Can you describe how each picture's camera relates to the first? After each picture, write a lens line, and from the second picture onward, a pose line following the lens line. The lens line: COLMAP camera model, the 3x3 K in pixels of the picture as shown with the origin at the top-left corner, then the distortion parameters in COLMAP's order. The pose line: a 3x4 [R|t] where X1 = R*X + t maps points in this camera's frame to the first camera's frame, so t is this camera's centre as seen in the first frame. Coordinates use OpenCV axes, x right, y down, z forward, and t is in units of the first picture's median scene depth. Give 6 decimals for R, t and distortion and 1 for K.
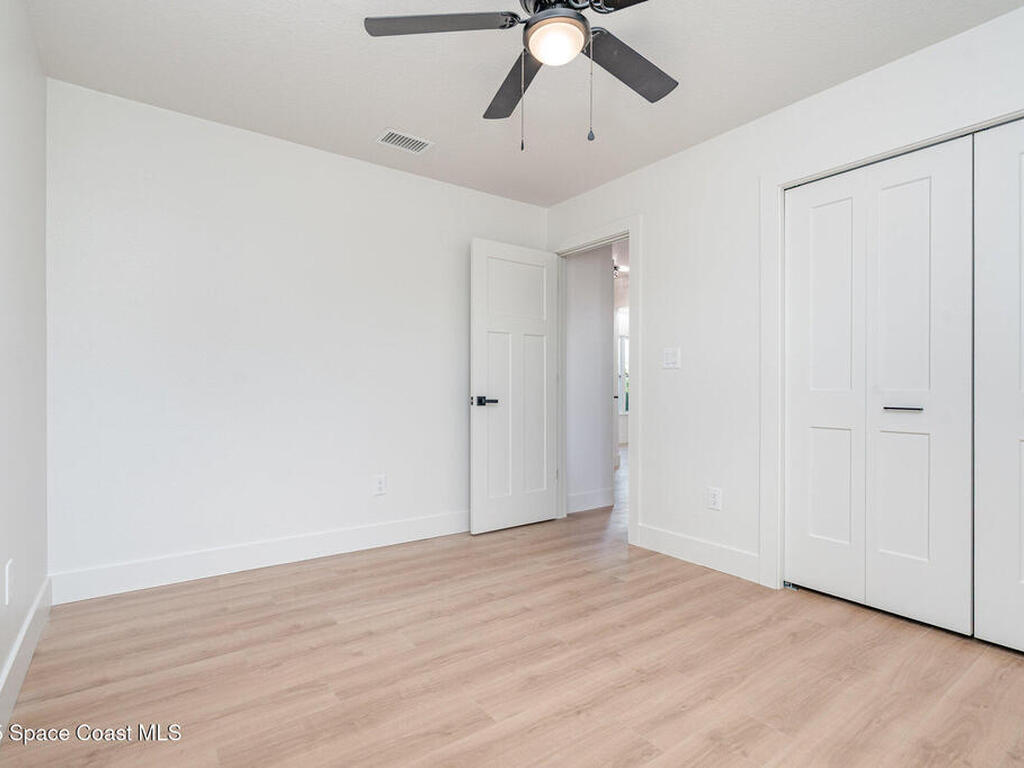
lens RADIAL K [[526.5, 0, 511.5], [0, 526.5, 386.8], [0, 0, 1]] dist [-0.000717, 0.000021]
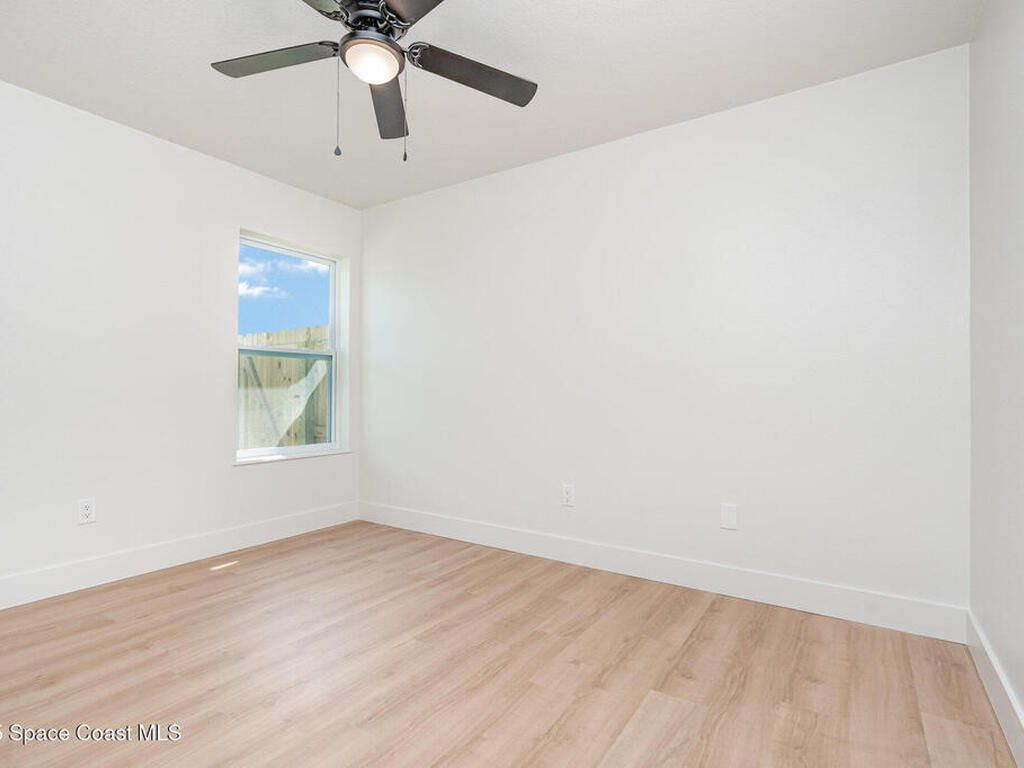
lens RADIAL K [[526.5, 0, 511.5], [0, 526.5, 386.8], [0, 0, 1]] dist [-0.000717, 0.000021]
pose [[-0.936556, -0.009302, -0.350393, 0.170215], [-0.005250, 0.999908, -0.012510, 0.006112], [0.350478, -0.009877, -0.936519, 1.892395]]
